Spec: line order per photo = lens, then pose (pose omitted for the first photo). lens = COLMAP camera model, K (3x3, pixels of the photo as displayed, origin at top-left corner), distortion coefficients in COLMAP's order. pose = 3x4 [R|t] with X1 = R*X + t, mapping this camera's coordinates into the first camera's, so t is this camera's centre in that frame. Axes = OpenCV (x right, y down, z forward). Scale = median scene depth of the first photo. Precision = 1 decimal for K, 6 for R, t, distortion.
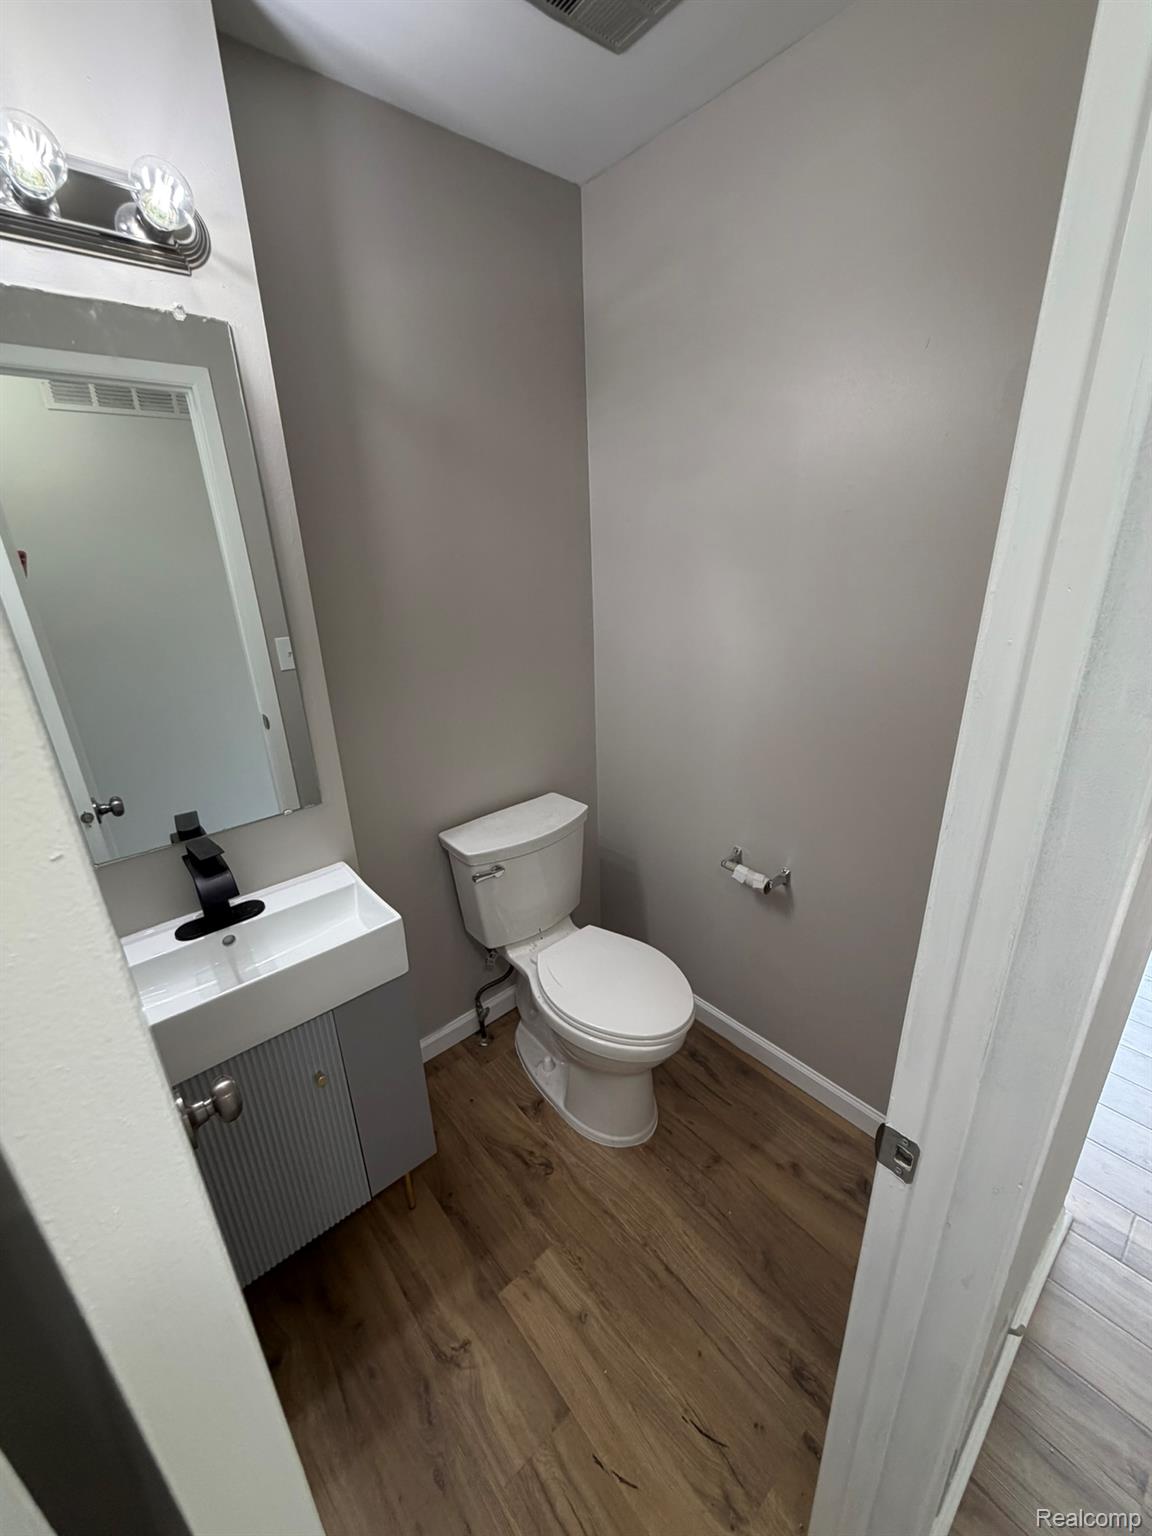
lens RADIAL K [[611.8, 0, 577.1], [0, 611.8, 767.0], [0, 0, 1]] dist [-0.002554, 0.000978]
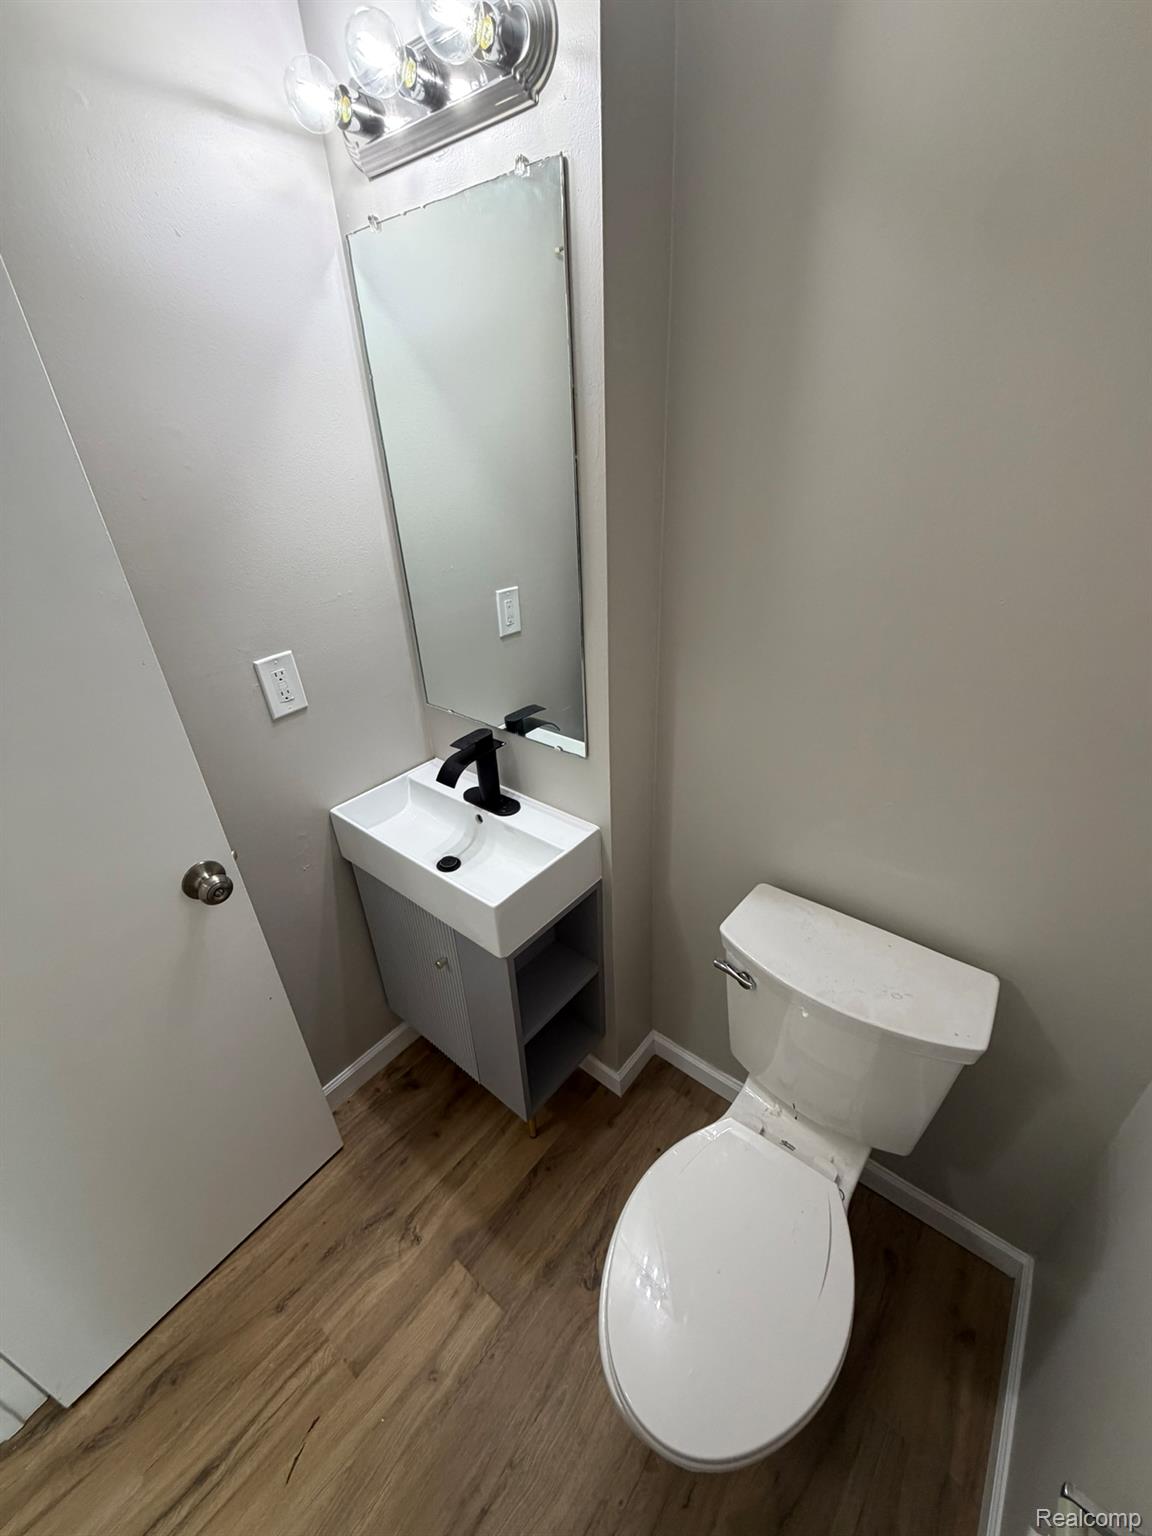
lens RADIAL K [[611.8, 0, 578.3], [0, 611.8, 768.1], [0, 0, 1]] dist [-0.002554, 0.000978]
pose [[0.180036, 0.494682, -0.850222, 0.370976], [-0.312470, 0.848337, 0.427419, -0.325395], [0.932711, 0.188718, 0.307304, 0.741033]]
